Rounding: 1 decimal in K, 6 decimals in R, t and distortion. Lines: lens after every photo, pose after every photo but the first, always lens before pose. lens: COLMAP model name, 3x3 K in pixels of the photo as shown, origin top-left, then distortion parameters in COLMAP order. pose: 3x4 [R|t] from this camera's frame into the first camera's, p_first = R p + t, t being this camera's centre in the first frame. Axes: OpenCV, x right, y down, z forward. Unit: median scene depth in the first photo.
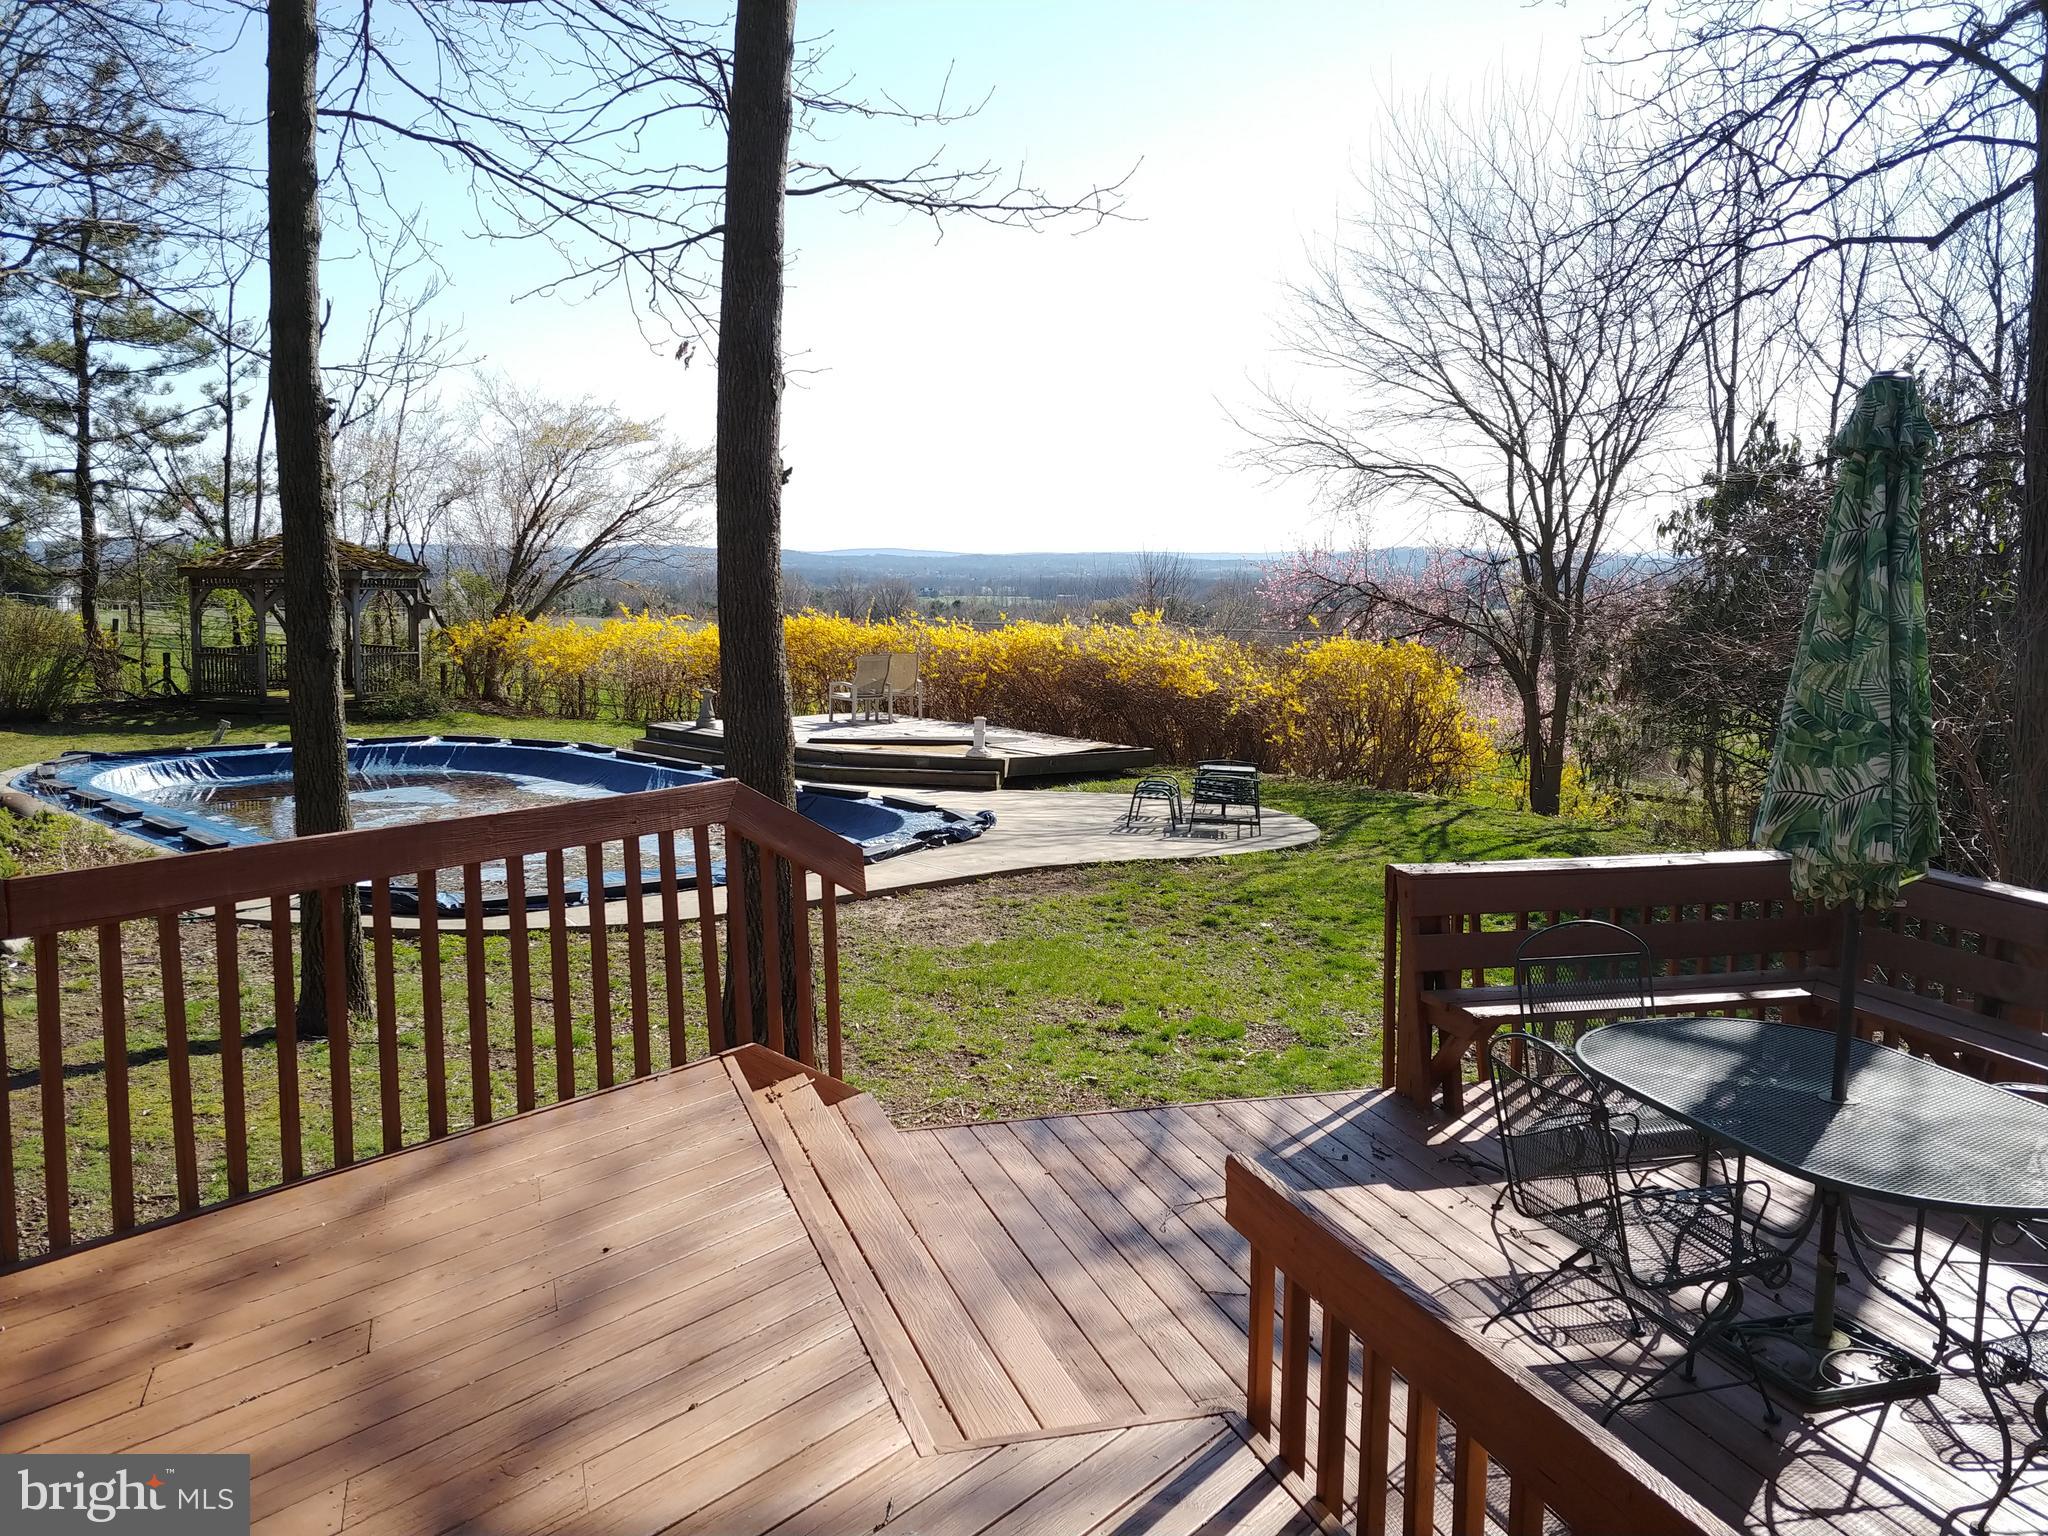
lens RADIAL K [[1819.0, 0, 996.6], [0, 1819.0, 762.1], [0, 0, 1]] dist [-0.003105, -0.016926]
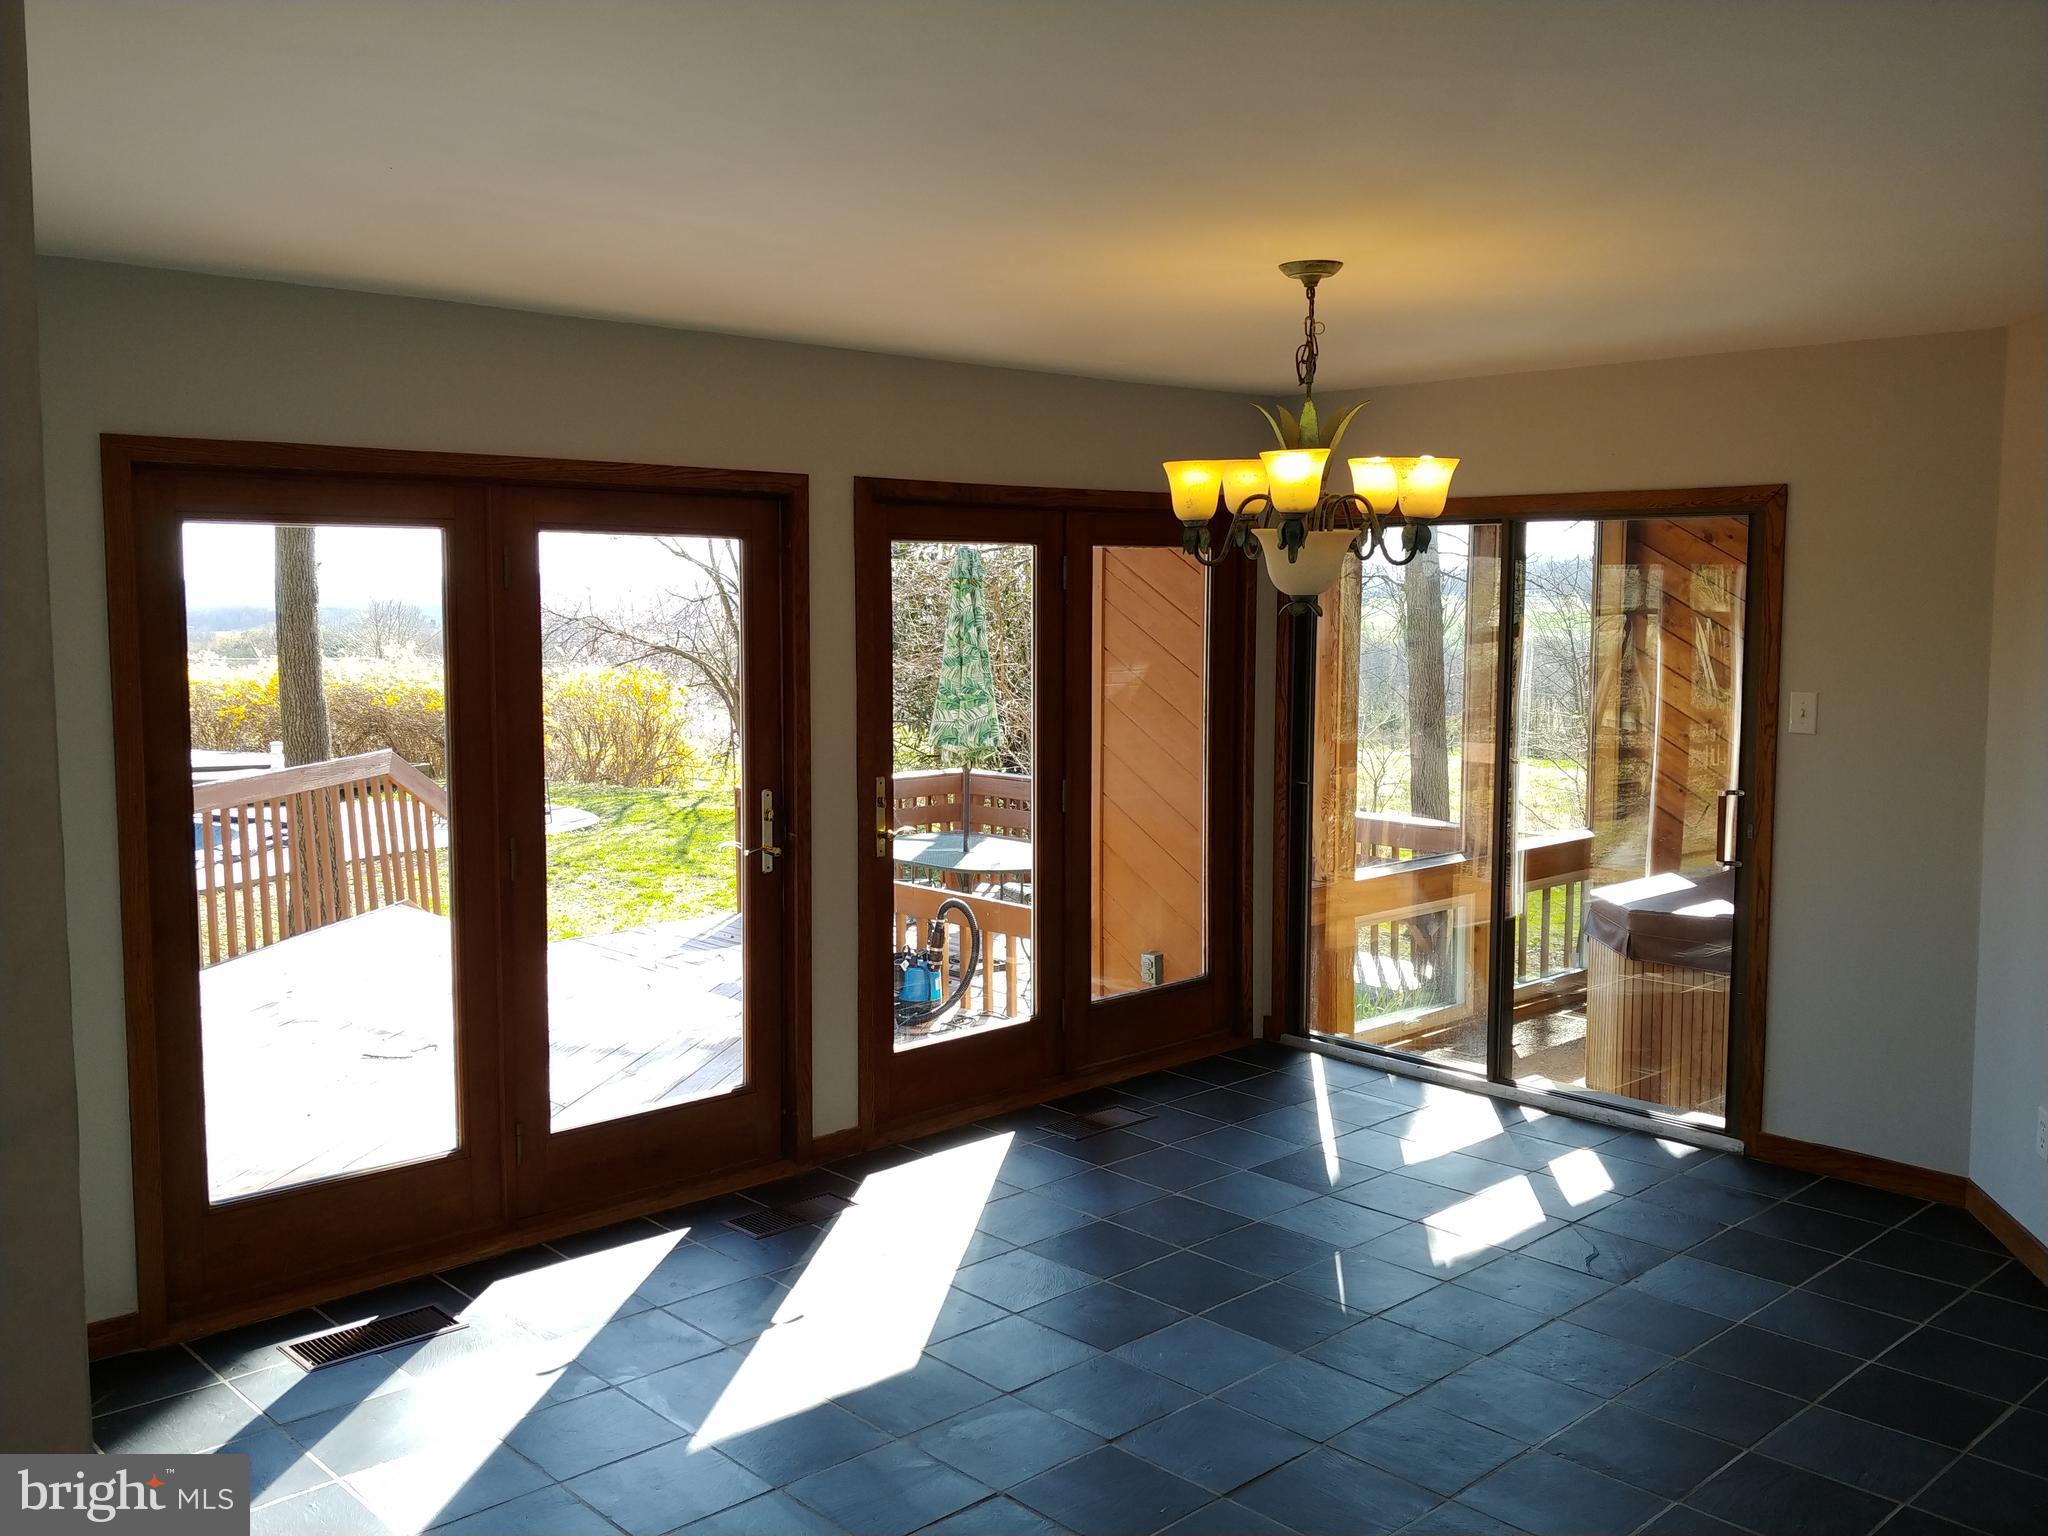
lens RADIAL K [[1819.0, 0, 996.6], [0, 1819.0, 762.1], [0, 0, 1]] dist [-0.003105, -0.016926]
pose [[0.899525, -0.045698, 0.434473, -0.095148], [0.051934, 0.998647, -0.002485, 0.013414], [-0.433771, 0.024799, 0.900682, -0.209632]]
